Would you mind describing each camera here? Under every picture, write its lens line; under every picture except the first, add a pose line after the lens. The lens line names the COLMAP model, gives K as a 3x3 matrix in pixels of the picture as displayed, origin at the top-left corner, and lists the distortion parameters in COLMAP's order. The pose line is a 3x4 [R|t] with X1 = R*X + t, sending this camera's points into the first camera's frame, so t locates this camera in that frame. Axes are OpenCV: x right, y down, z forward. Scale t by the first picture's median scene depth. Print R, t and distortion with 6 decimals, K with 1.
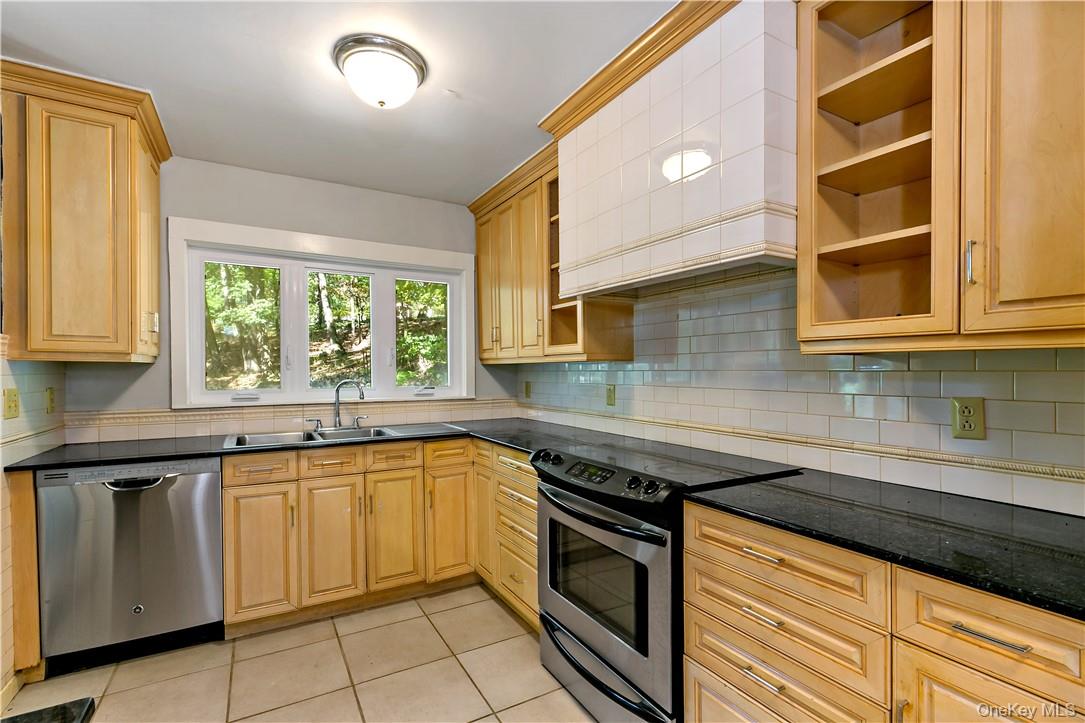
lens RADIAL K [[494.8, 0, 548.8], [0, 494.8, 383.2], [0, 0, 1]] dist [0.005653, -0.000541]
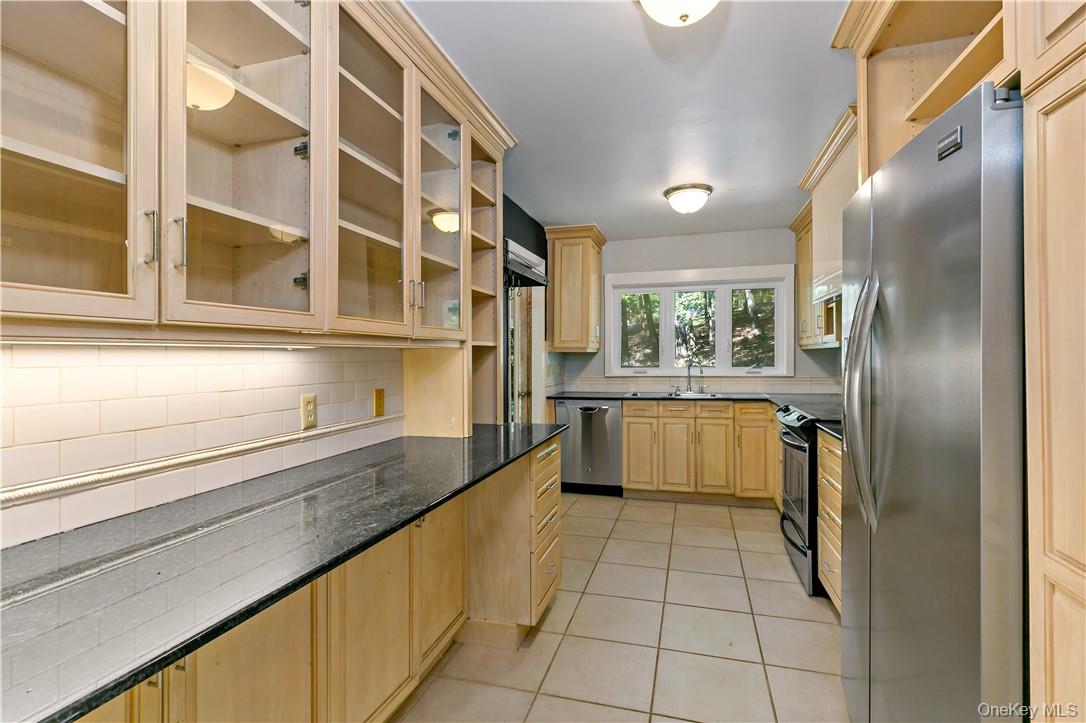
lens RADIAL K [[530.3, 0, 539.0], [0, 530.3, 363.4], [0, 0, 1]] dist [0.002143, 0.000027]
pose [[0.682976, 0.003250, -0.730434, 0.527646], [-0.010736, 0.999927, -0.005589, 0.015950], [0.730362, 0.011659, 0.682961, -0.545287]]
